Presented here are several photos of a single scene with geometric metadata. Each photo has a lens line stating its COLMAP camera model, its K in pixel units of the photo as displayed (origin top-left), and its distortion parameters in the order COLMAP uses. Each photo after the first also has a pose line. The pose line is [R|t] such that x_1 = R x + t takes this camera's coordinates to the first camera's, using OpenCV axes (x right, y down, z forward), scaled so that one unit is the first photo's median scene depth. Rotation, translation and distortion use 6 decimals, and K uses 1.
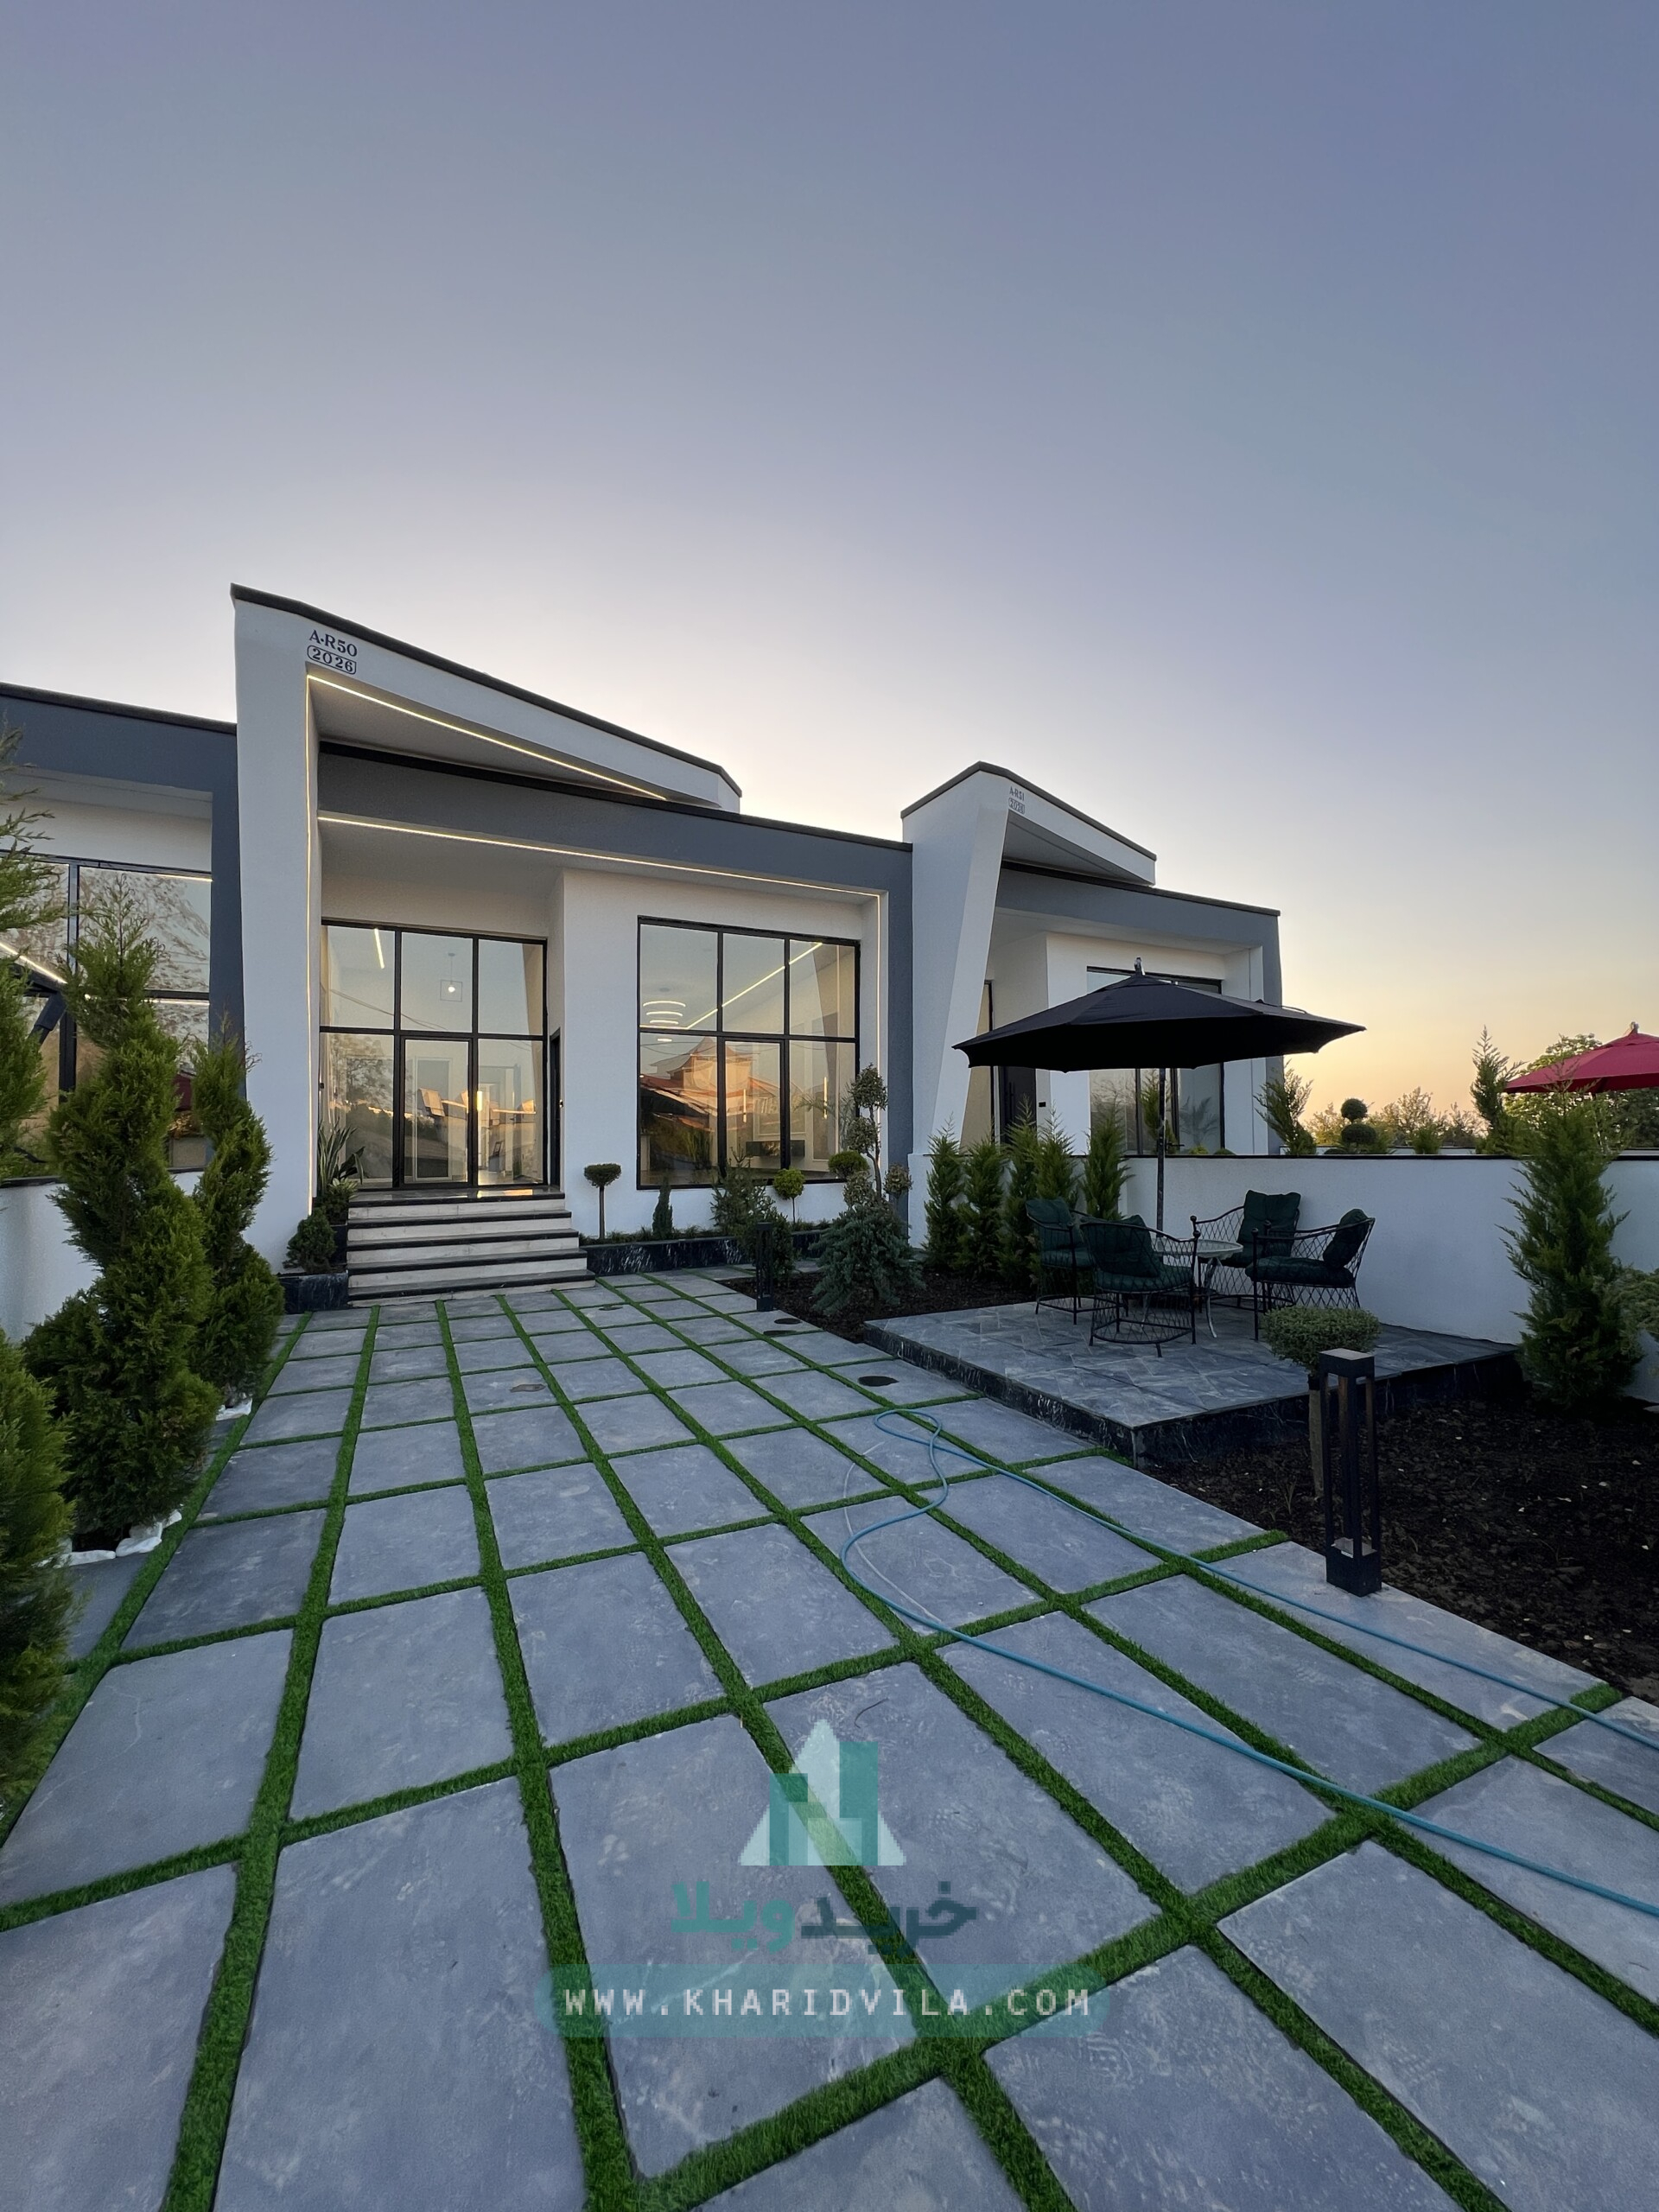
lens RADIAL K [[887.7, 0, 830.4], [0, 887.7, 1106.2], [0, 0, 1]] dist [-0.000833, -0.000905]
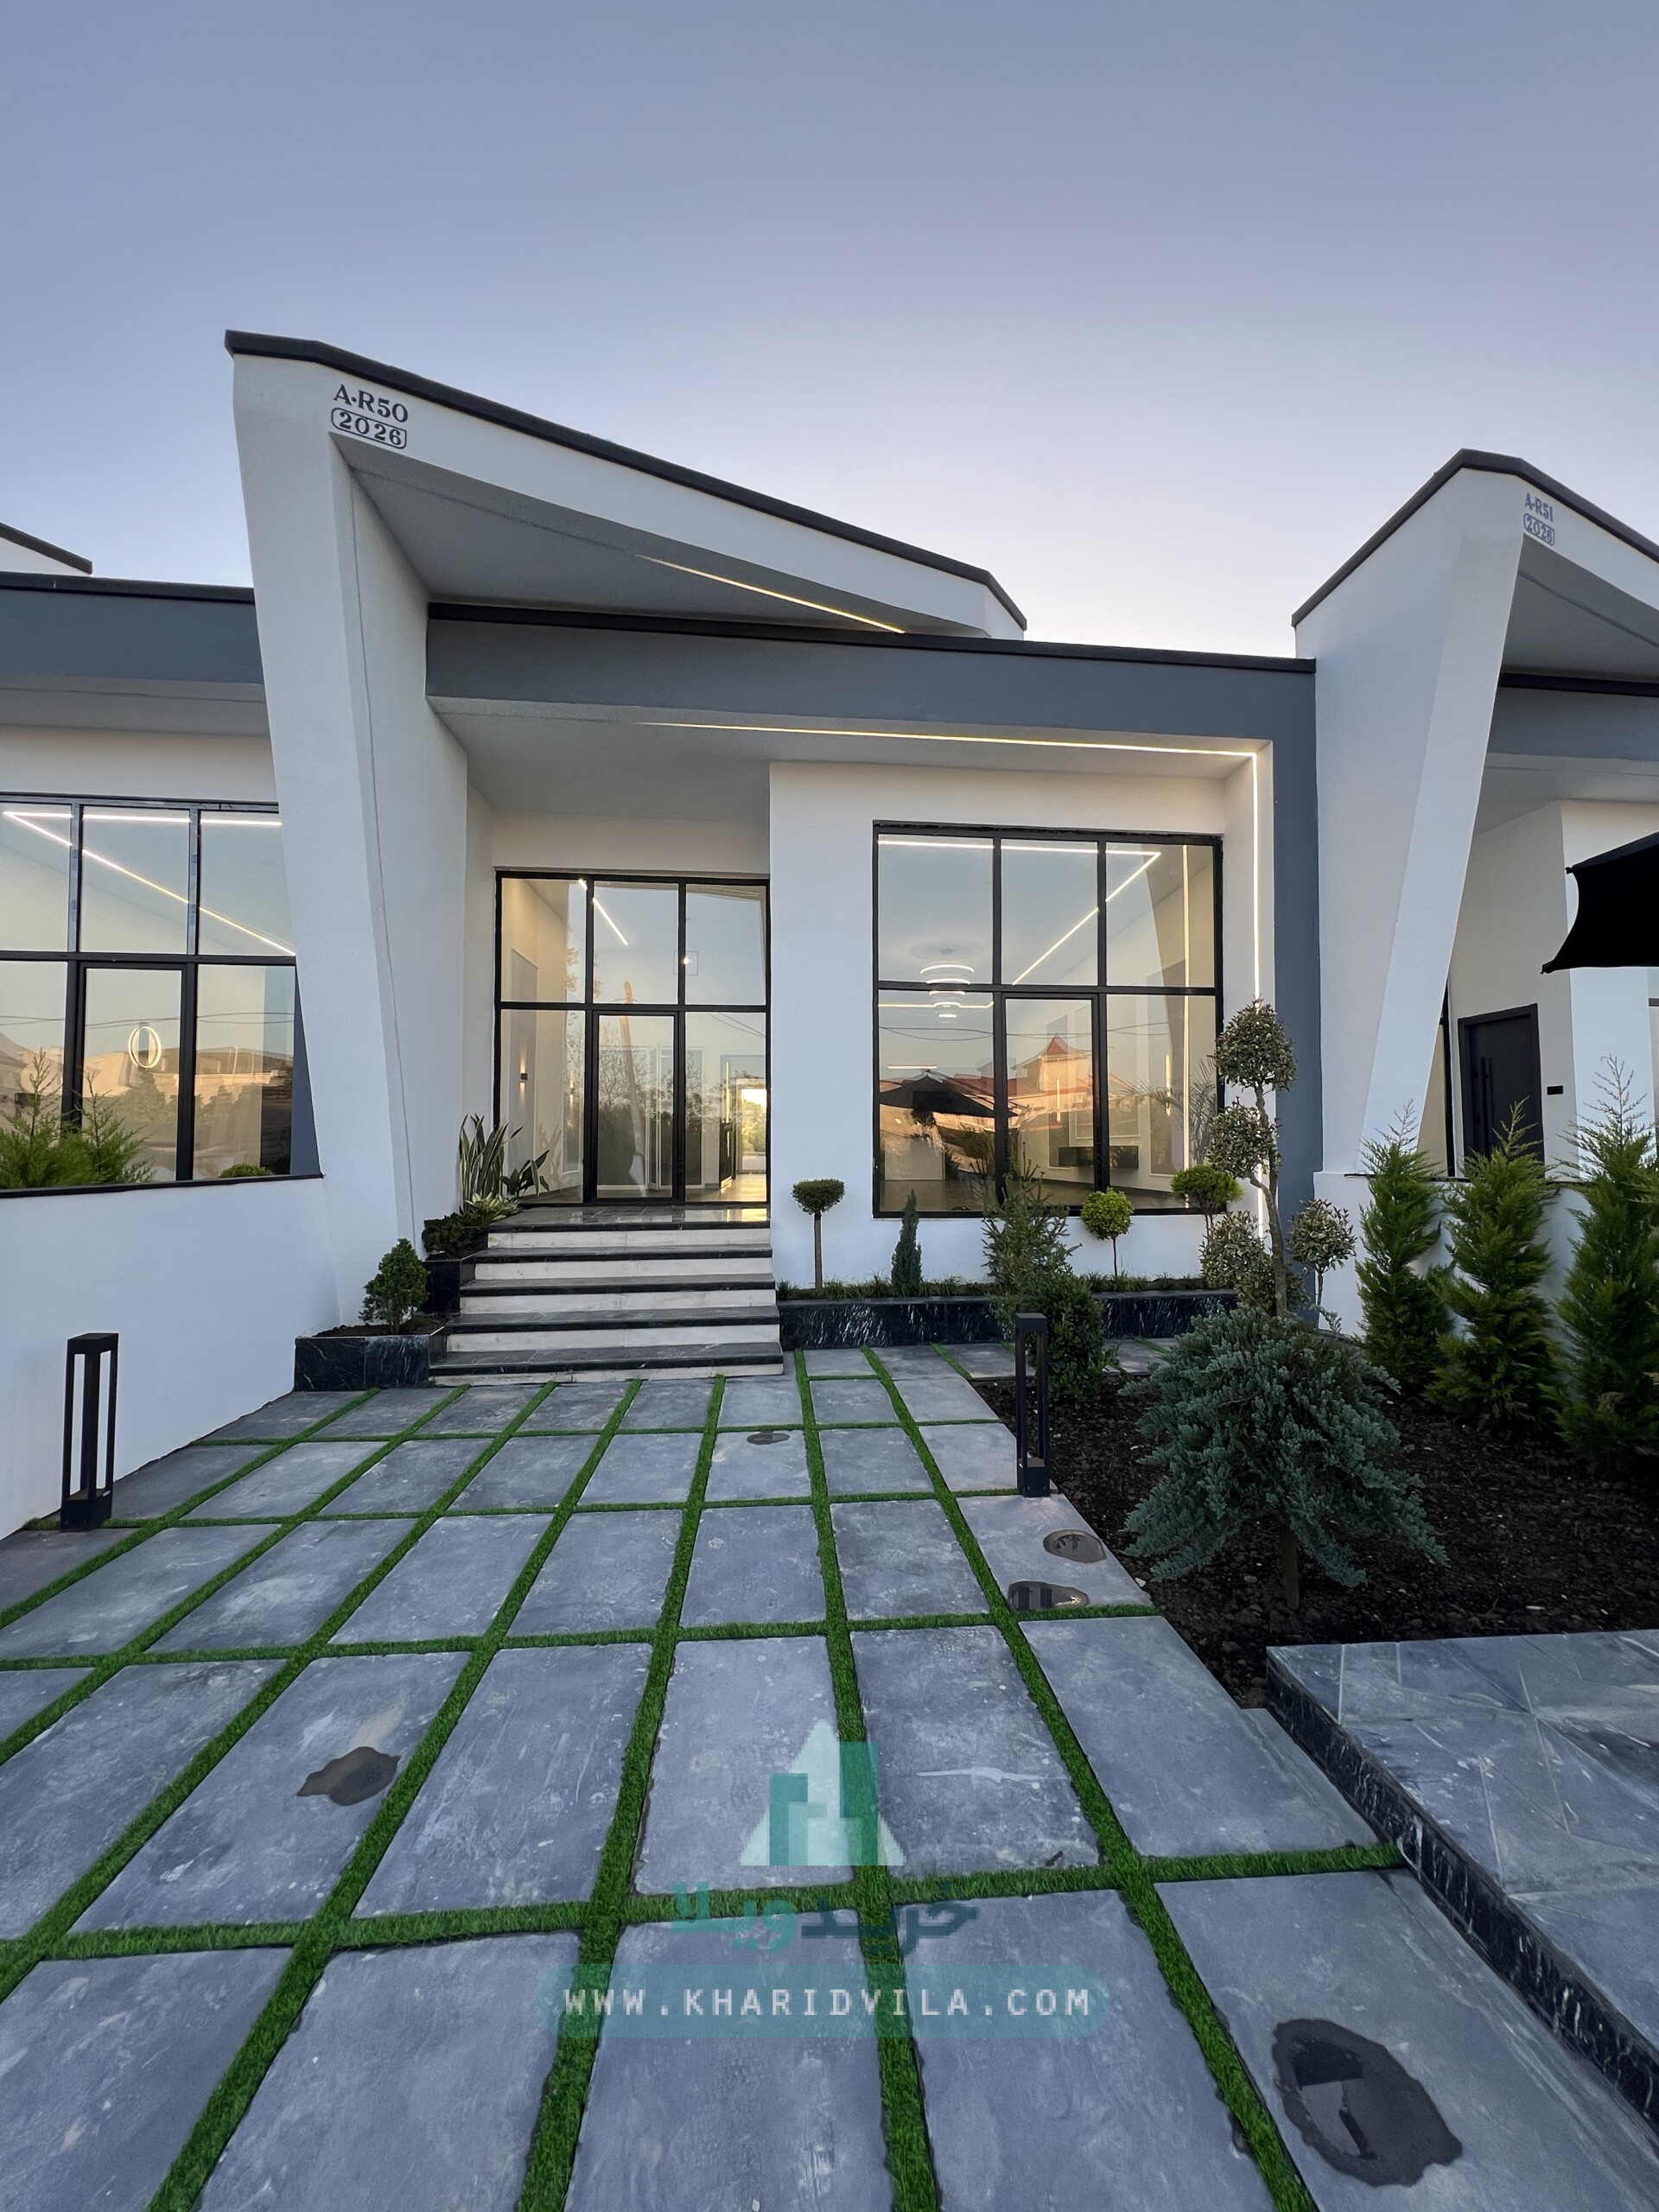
lens RADIAL K [[887.7, 0, 835.9], [0, 887.7, 1100.1], [0, 0, 1]] dist [-0.000833, -0.000905]
pose [[0.932758, -0.009603, -0.360374, 0.003363], [0.006299, 0.999927, -0.010341, 0.010761], [0.360447, 0.007375, 0.932750, 0.368314]]
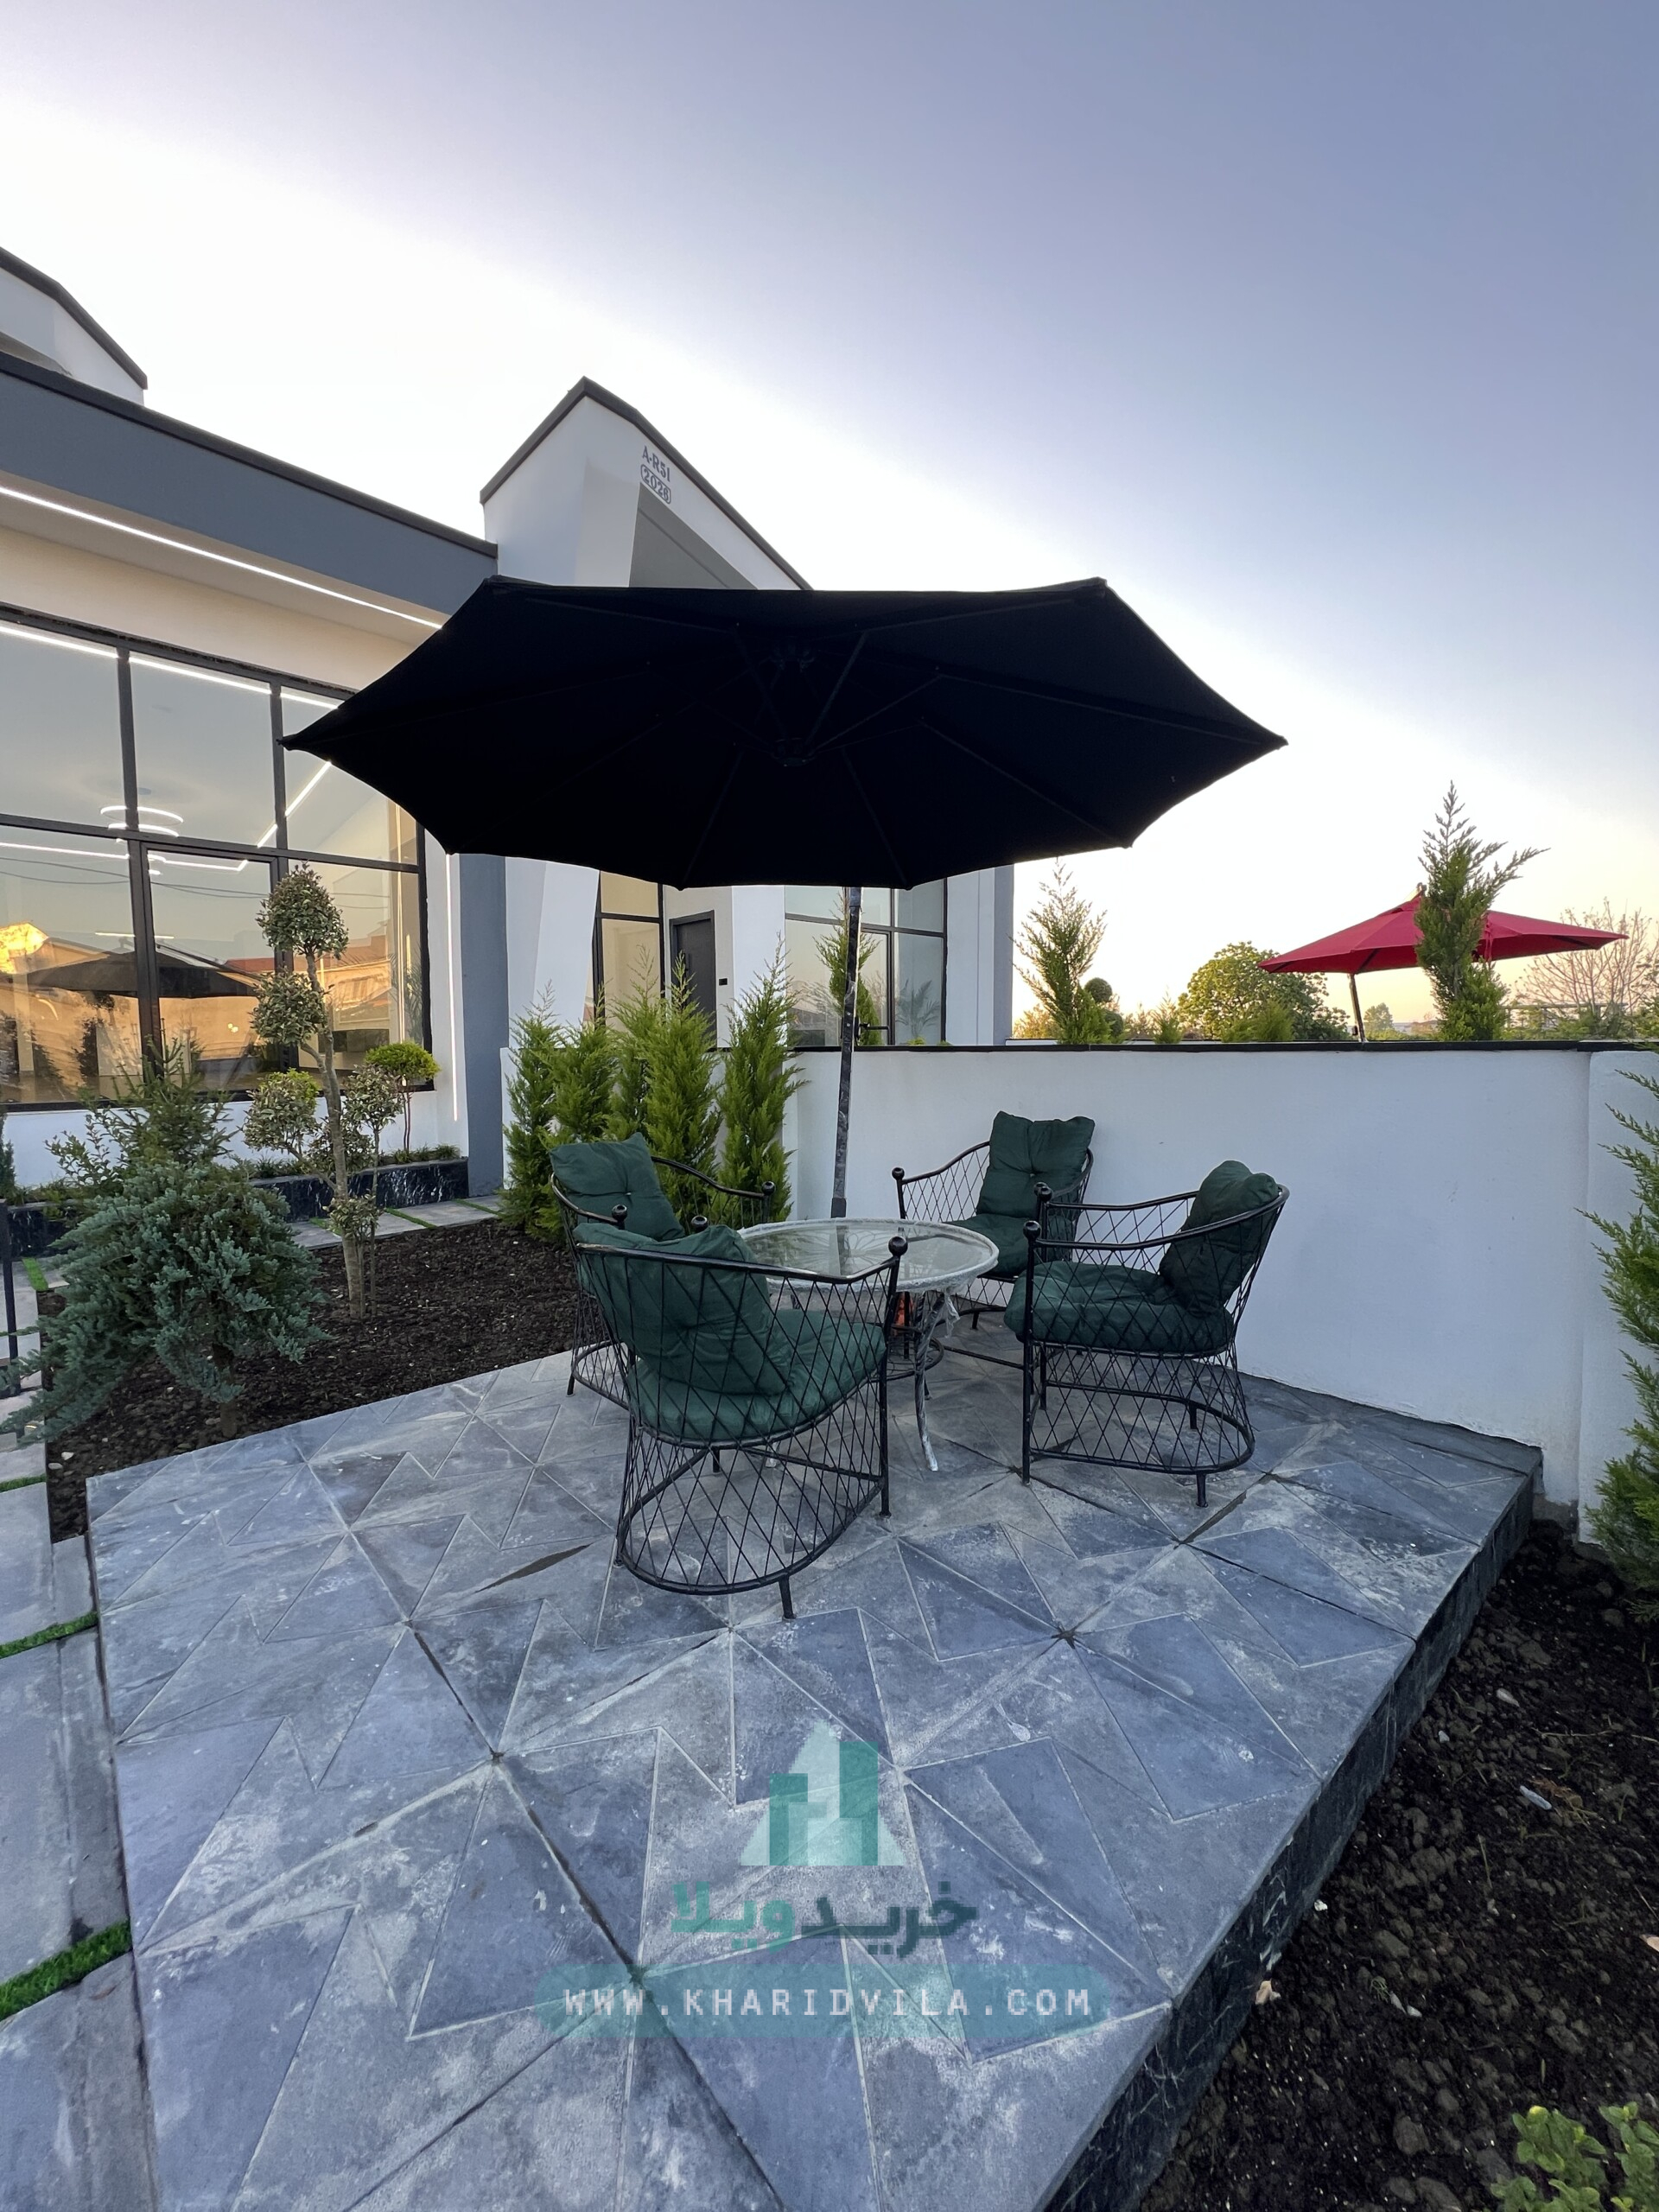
lens RADIAL K [[887.7, 0, 844.2], [0, 887.7, 1100.4], [0, 0, 1]] dist [-0.000833, -0.000905]
pose [[0.952513, -0.018829, 0.303914, 0.147389], [-0.014622, 0.994107, 0.107417, 0.021438], [-0.304146, -0.106760, 0.946624, 0.347769]]
